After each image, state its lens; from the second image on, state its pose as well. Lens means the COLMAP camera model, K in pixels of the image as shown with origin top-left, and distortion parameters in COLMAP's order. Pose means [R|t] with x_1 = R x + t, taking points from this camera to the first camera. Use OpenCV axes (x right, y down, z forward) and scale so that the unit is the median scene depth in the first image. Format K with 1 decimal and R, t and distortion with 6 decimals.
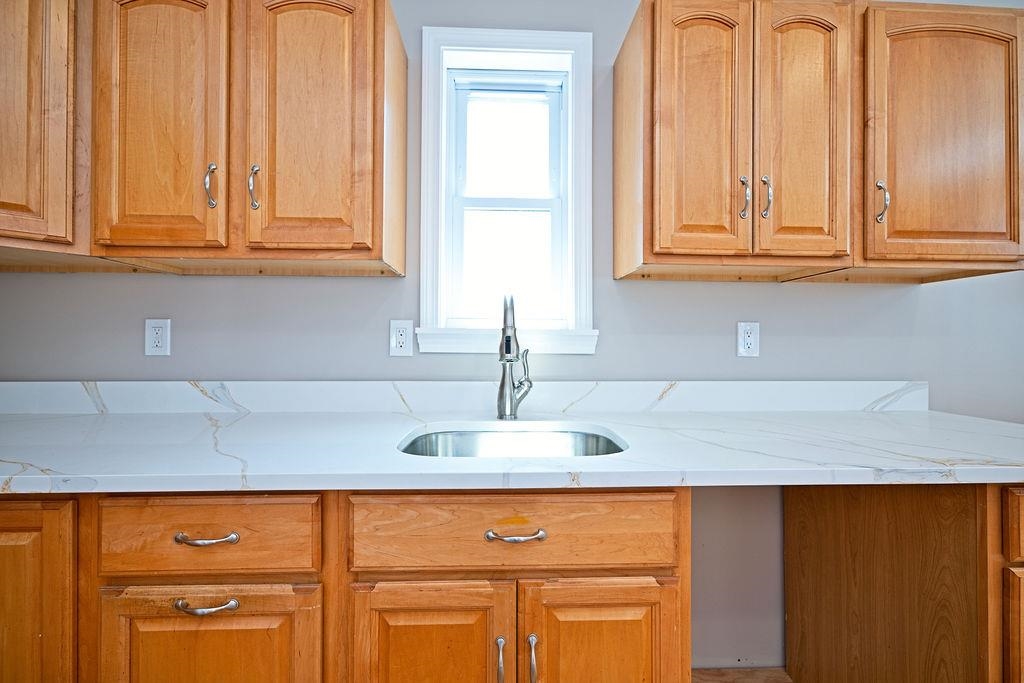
lens RADIAL K [[404.4, 0, 510.9], [0, 404.4, 340.8], [0, 0, 1]] dist [-0.007976, 0.003095]
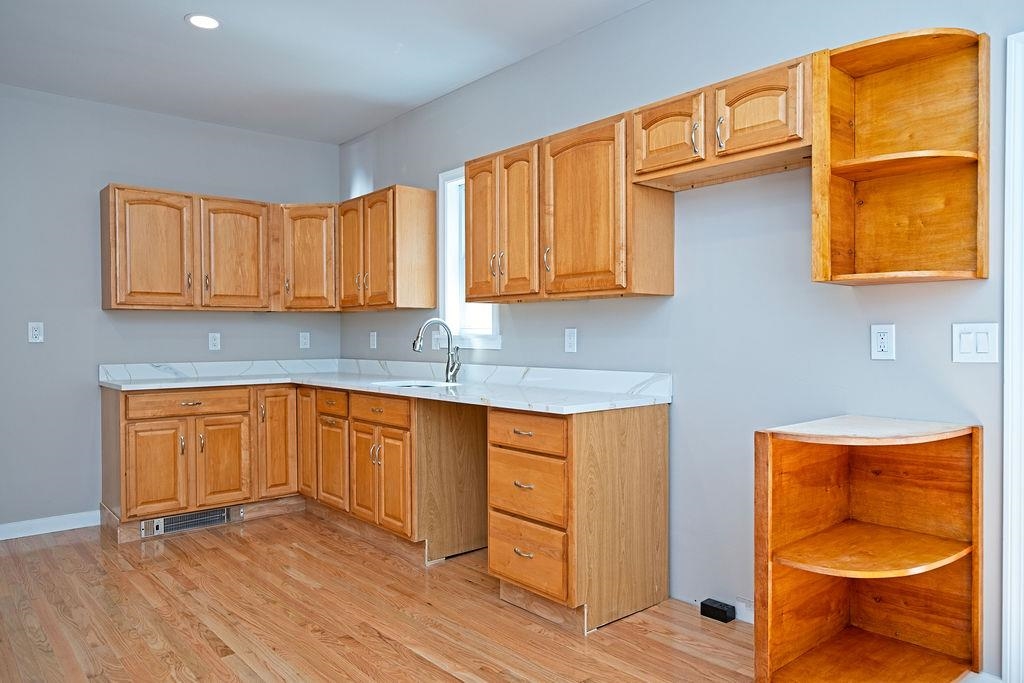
lens RADIAL K [[684.6, 0, 536.3], [0, 684.6, 342.5], [0, 0, 1]] dist [-0.021746, 0.007281]
pose [[0.647791, 0.000692, -0.761818, 3.144748], [0.010608, 0.999894, 0.009929, -0.028527], [0.761744, -0.014514, 0.647715, -0.913668]]
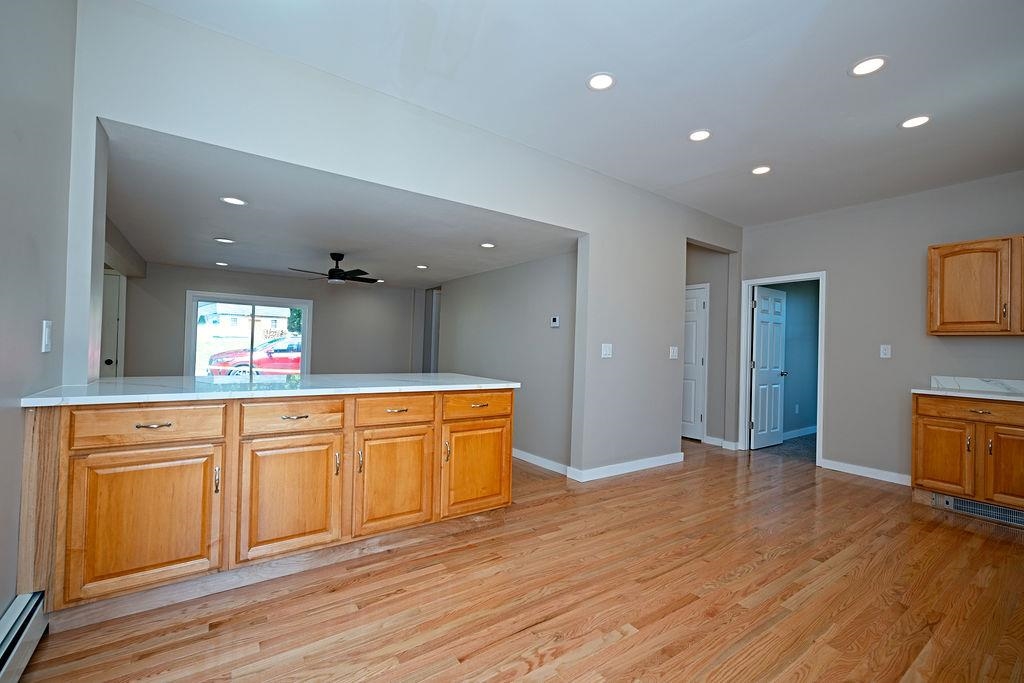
lens RADIAL K [[430.0, 0, 508.8], [0, 430.0, 344.1], [0, 0, 1]] dist [0.000035, 0.000135]
pose [[-0.838531, -0.033384, -0.543830, 3.285359], [-0.030932, 0.999428, -0.013657, 0.009941], [0.543975, 0.005370, -0.839084, 0.765890]]
